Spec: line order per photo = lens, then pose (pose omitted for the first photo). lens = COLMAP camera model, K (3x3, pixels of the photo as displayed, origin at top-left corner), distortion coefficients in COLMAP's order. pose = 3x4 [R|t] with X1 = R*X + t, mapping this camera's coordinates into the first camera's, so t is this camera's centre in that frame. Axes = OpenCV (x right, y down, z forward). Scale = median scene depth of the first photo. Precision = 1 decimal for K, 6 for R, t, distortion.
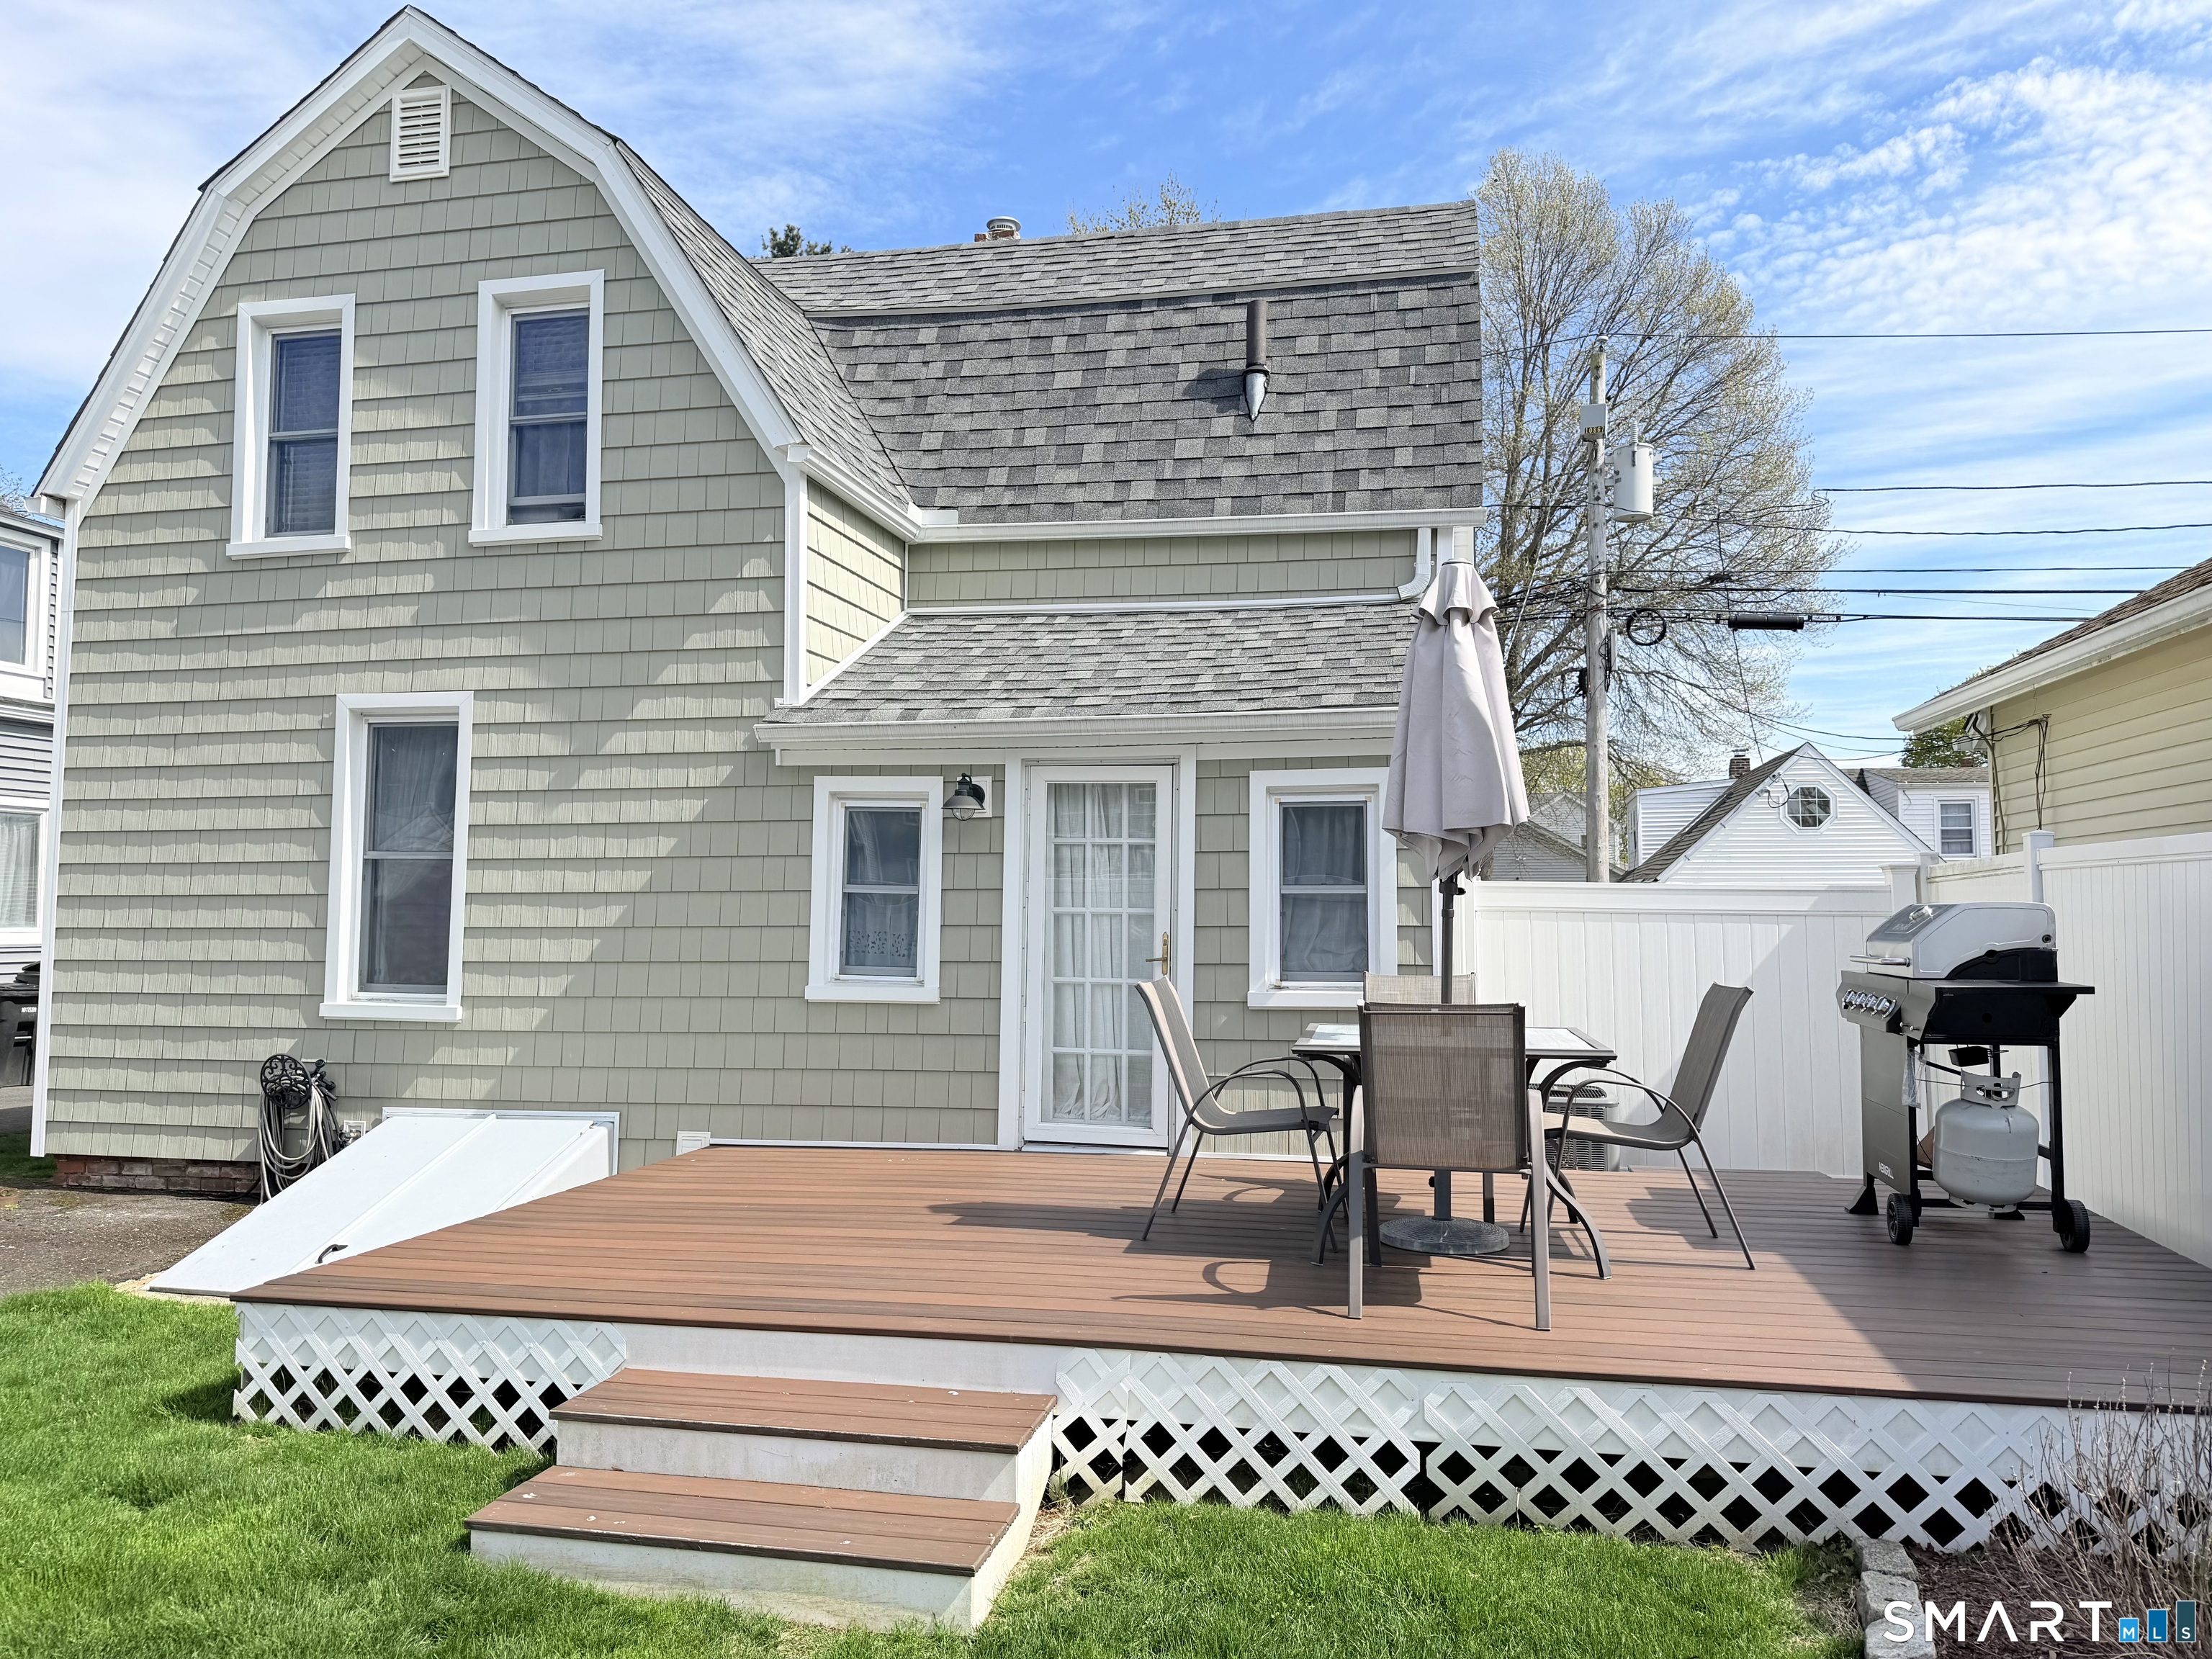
lens RADIAL K [[1553.4, 0, 1124.2], [0, 1553.4, 815.0], [0, 0, 1]] dist [0.005391, -0.007386]
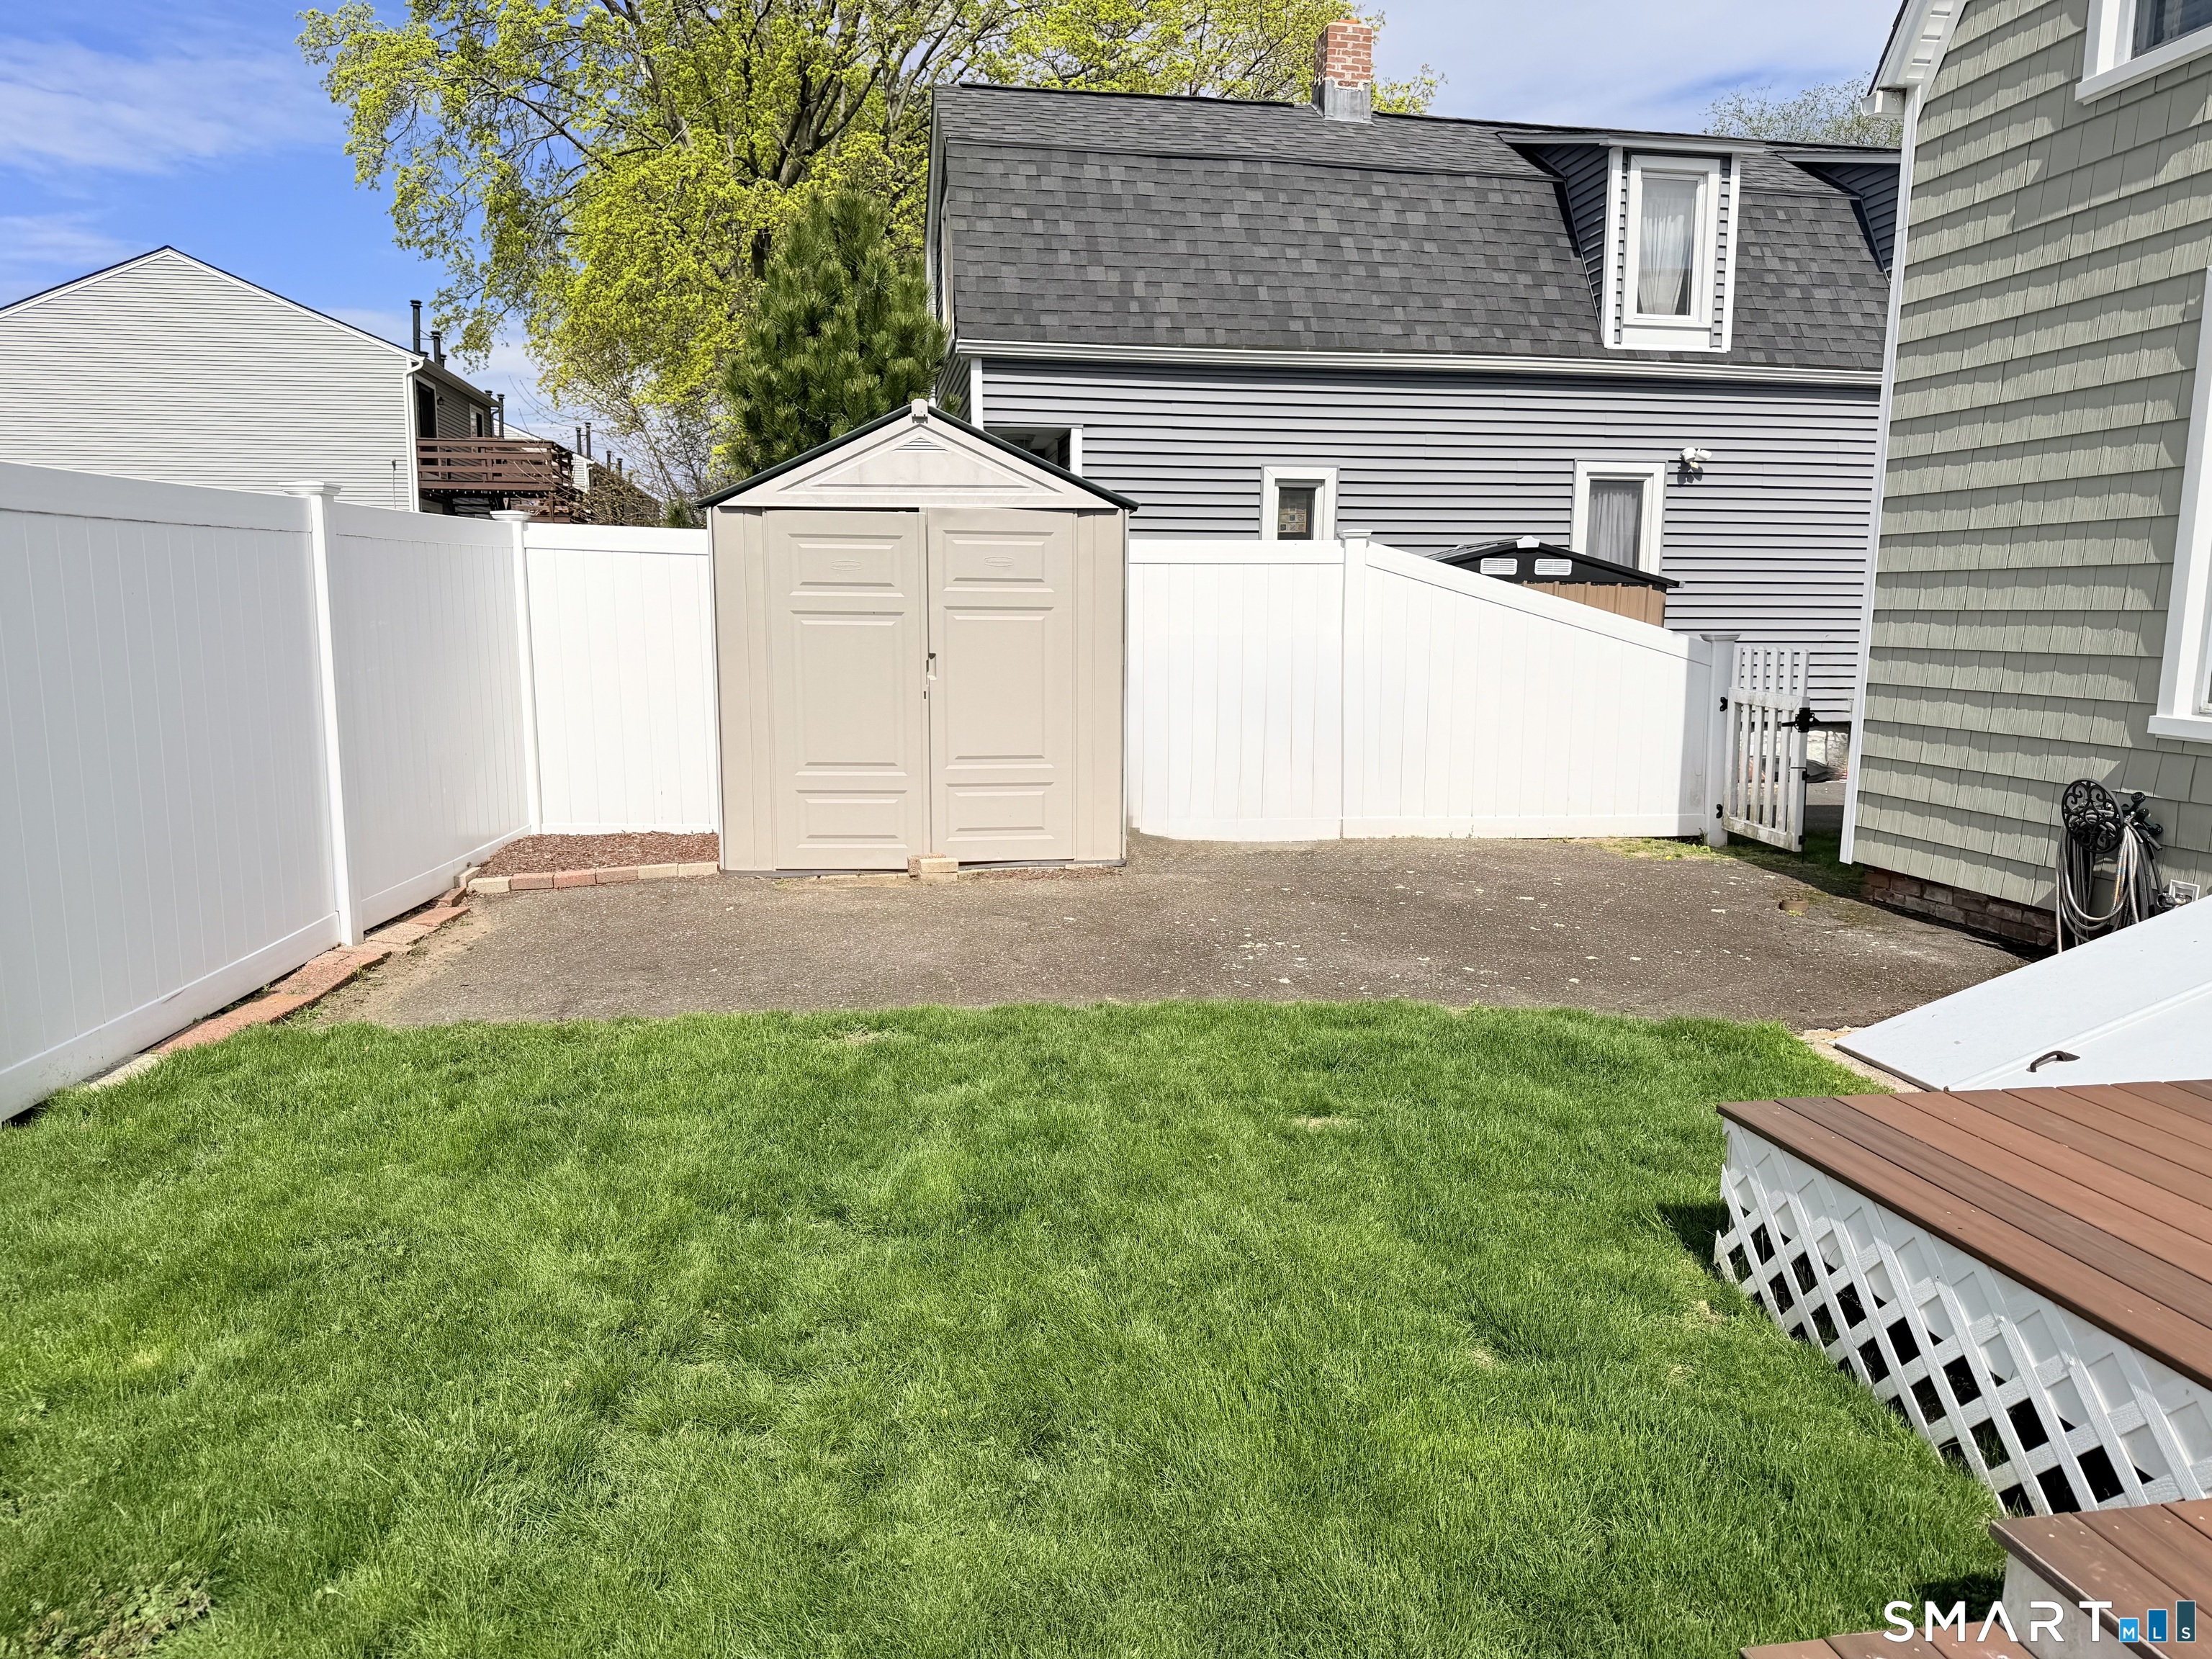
lens RADIAL K [[1553.4, 0, 1119.8], [0, 1553.4, 838.9], [0, 0, 1]] dist [0.005391, -0.007386]
pose [[0.362931, 0.138098, -0.921526, -0.015832], [0.054252, 0.984148, 0.168848, 0.029761], [0.930235, -0.111275, 0.349686, 0.297802]]
